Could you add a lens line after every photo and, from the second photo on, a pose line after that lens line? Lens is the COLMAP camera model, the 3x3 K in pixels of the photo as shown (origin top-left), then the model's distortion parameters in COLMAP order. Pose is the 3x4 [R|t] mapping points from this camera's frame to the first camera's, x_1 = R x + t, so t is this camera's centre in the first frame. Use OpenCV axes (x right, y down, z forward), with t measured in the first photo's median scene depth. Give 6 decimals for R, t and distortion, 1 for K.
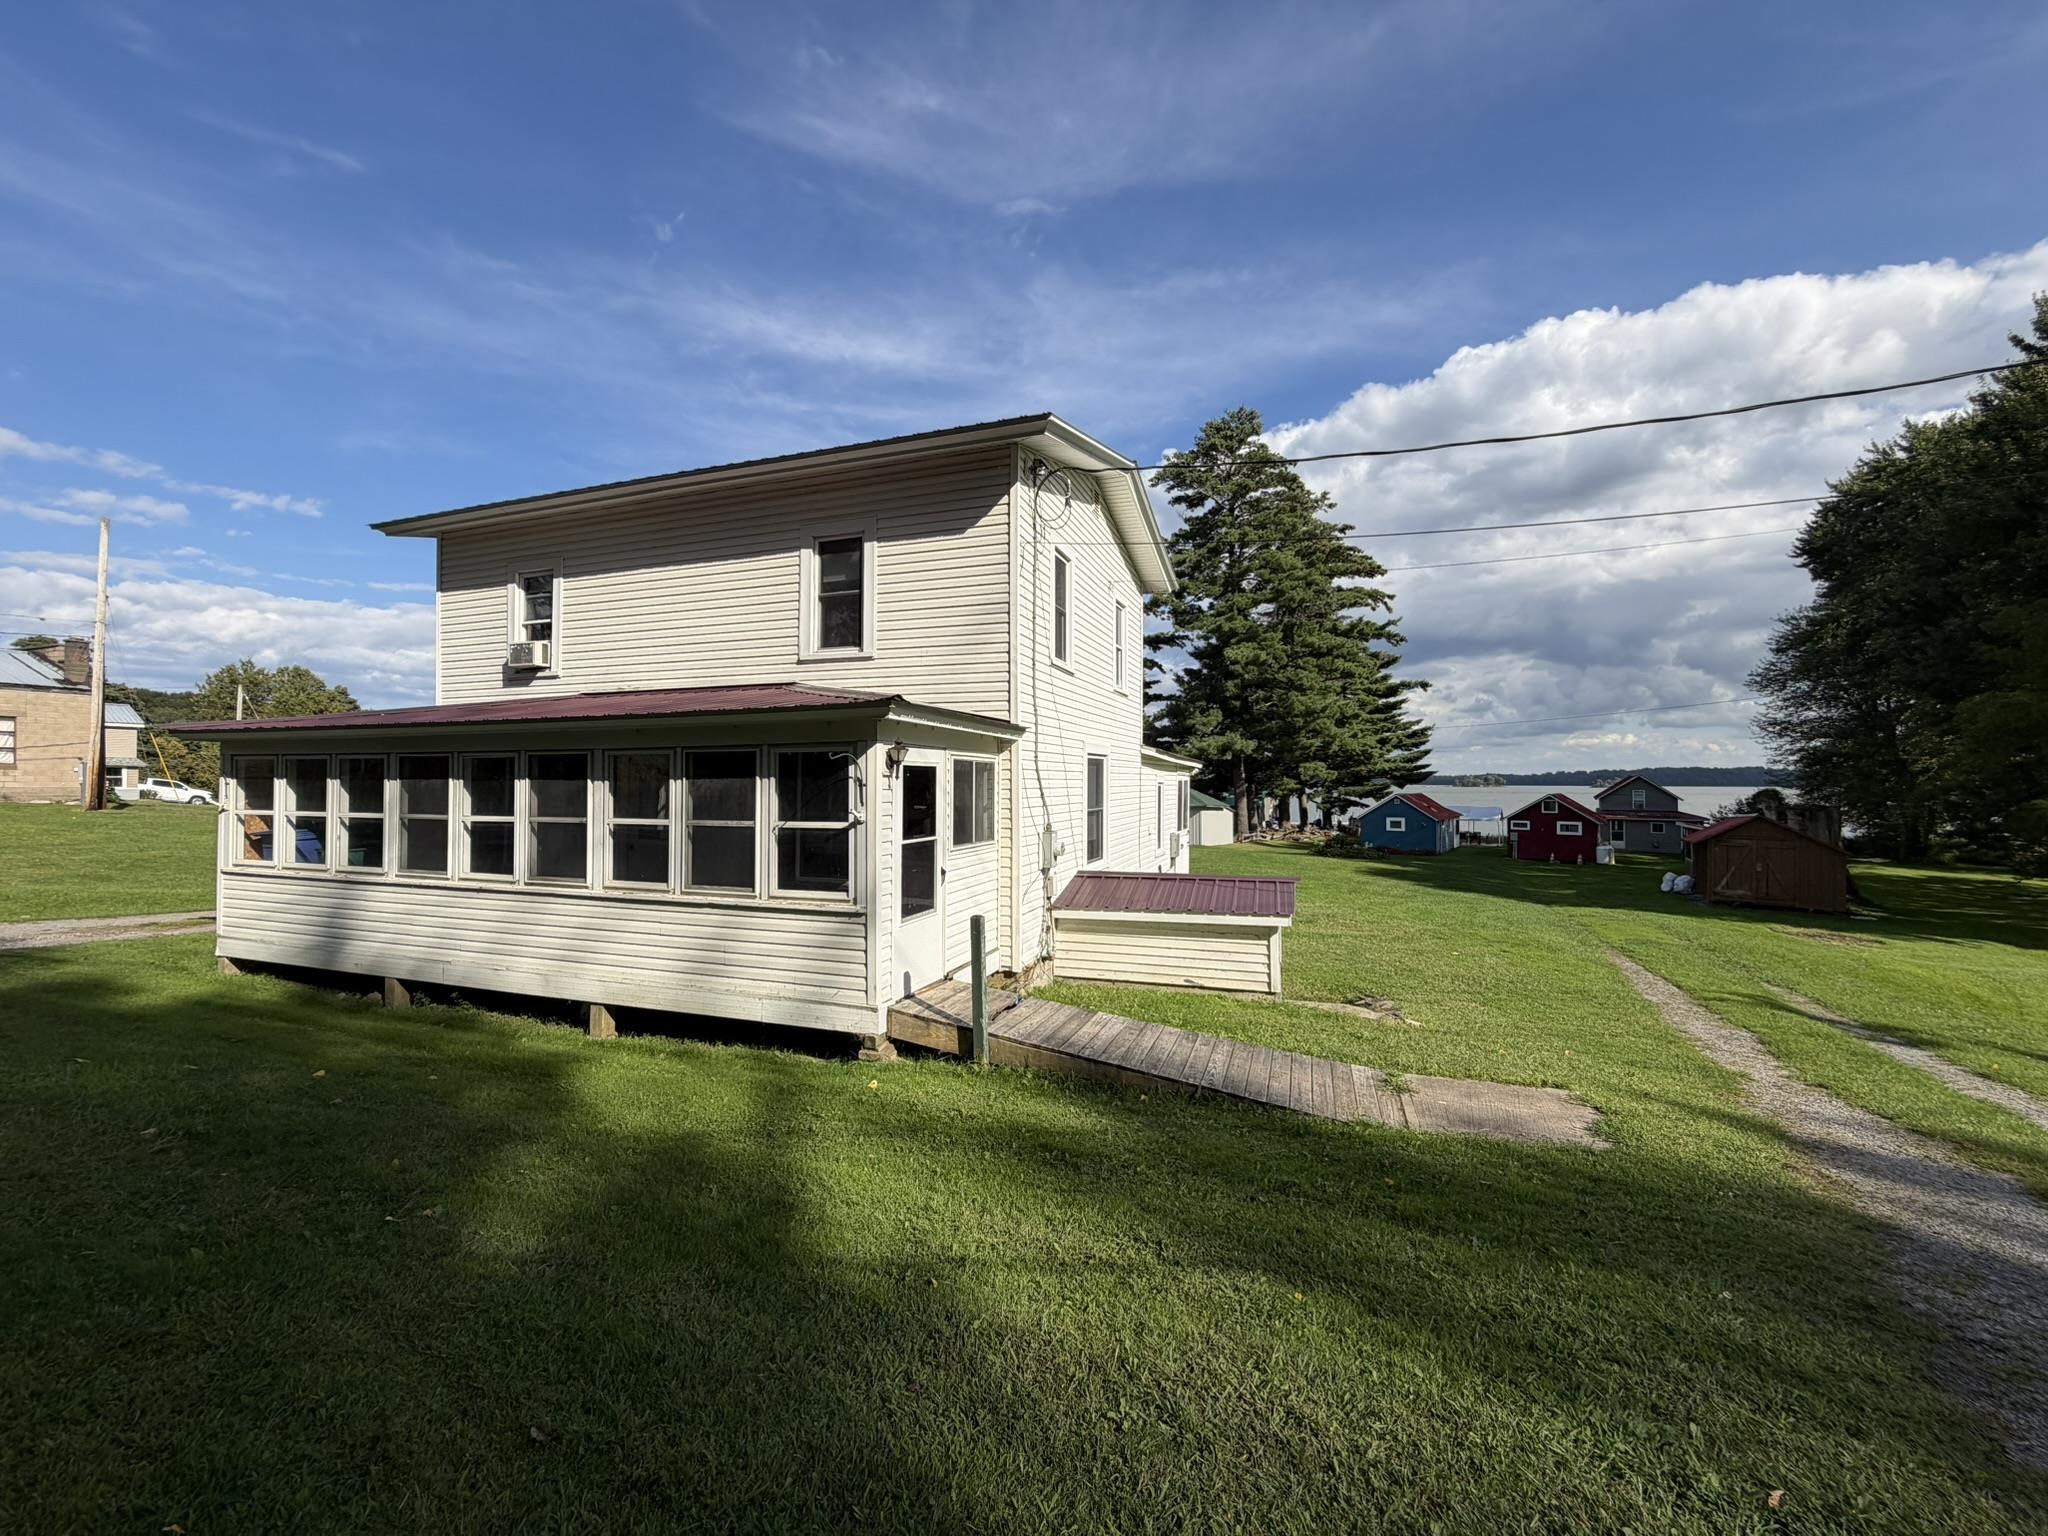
lens RADIAL K [[819.8, 0, 1022.1], [0, 819.8, 777.8], [0, 0, 1]] dist [-0.000870, 0.000277]
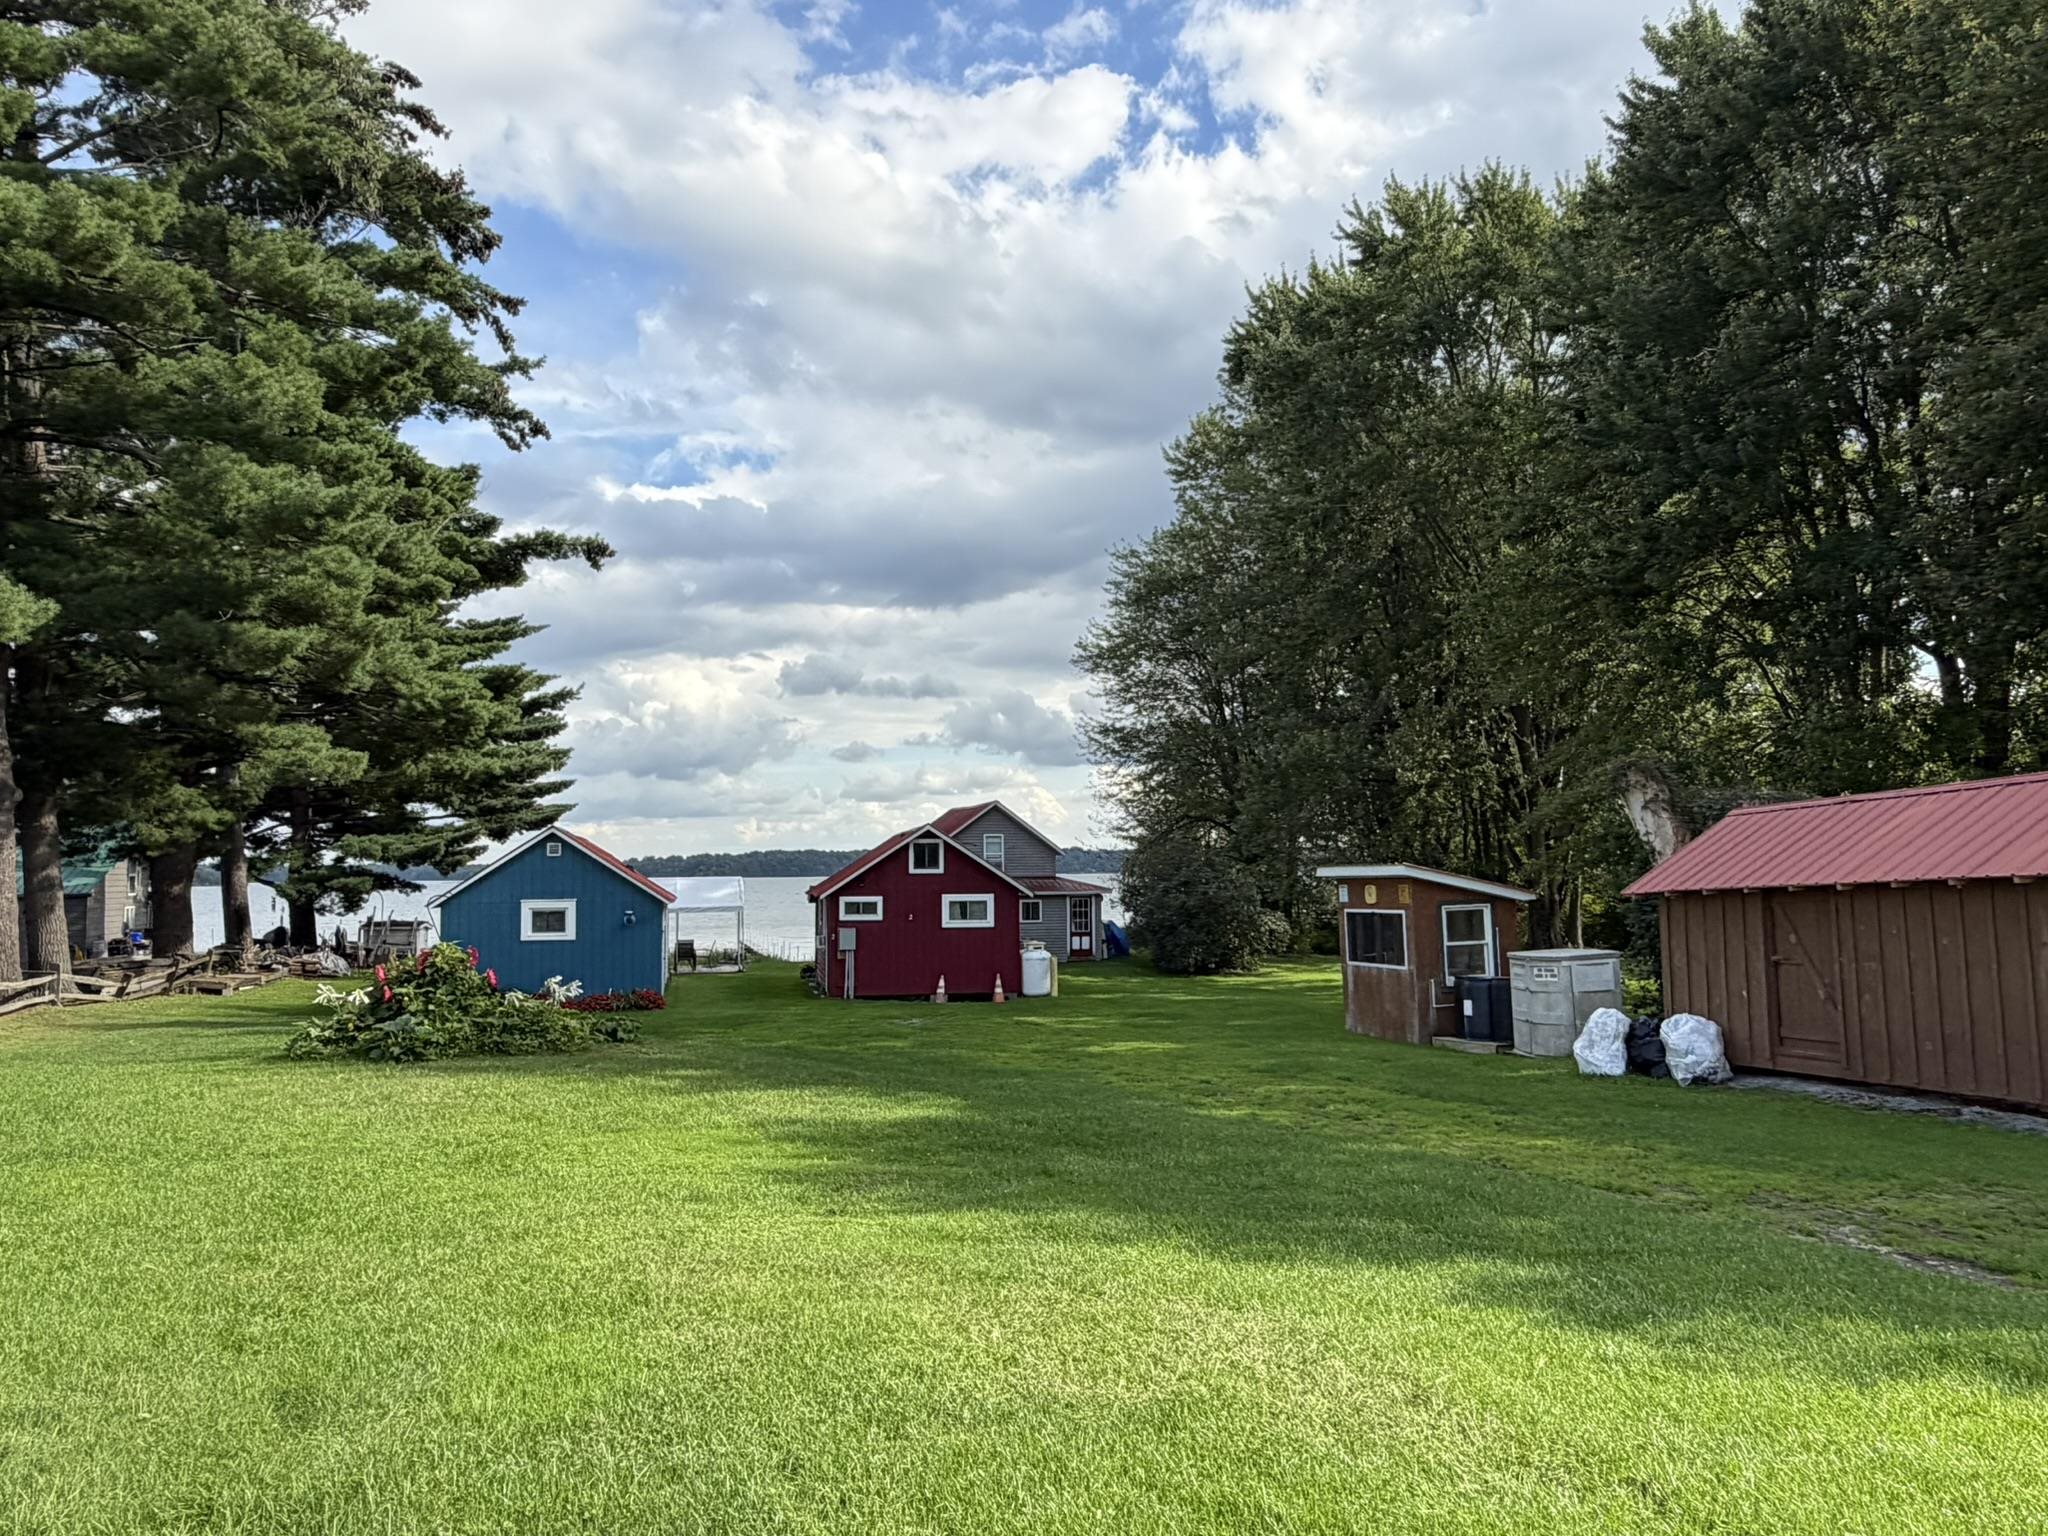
lens RADIAL K [[1443.4, 0, 1020.7], [0, 1443.4, 767.4], [0, 0, 1]] dist [-0.001575, 0.000026]
pose [[0.667641, 0.044019, 0.743180, 0.130615], [0.010816, 0.997572, -0.068803, 0.032493], [-0.744404, 0.053974, 0.665544, 0.409290]]
